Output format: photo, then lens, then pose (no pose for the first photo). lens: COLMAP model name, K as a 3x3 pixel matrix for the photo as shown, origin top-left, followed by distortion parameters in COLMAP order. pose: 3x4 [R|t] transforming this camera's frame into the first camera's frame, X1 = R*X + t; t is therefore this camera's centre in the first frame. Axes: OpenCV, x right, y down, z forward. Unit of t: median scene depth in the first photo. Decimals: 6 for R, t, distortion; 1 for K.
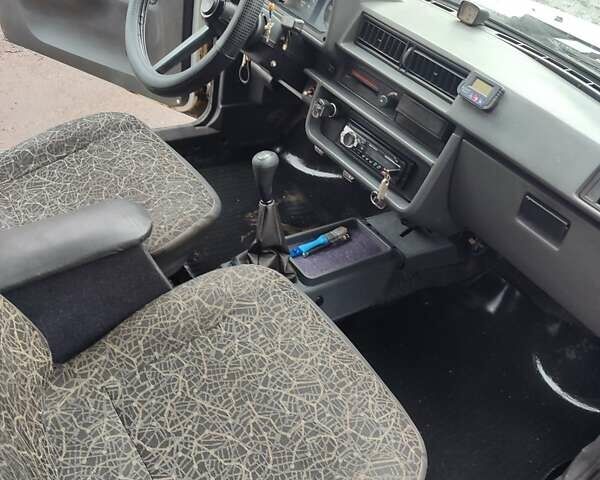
lens RADIAL K [[548.2, 0, 300.0], [0, 548.2, 240.0], [0, 0, 1]] dist [0.102431, -0.238708]
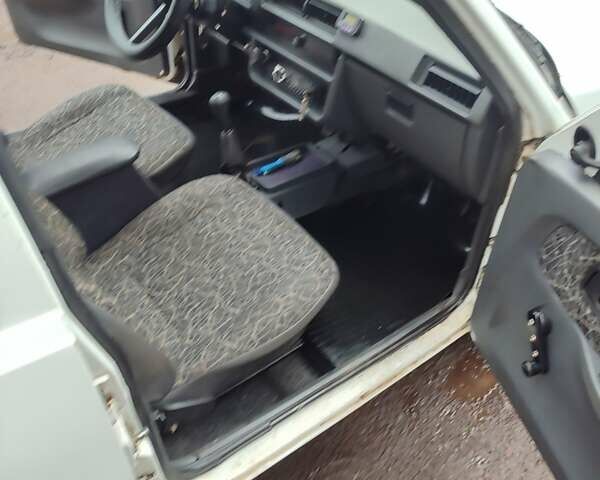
lens RADIAL K [[548.2, 0, 300.0], [0, 548.2, 240.0], [0, 0, 1]] dist [0.102431, -0.238708]
pose [[0.991308, -0.119747, -0.054486, 0.166099], [0.121623, 0.992044, 0.032512, 0.178752], [0.050160, -0.038856, 0.997985, -0.359844]]
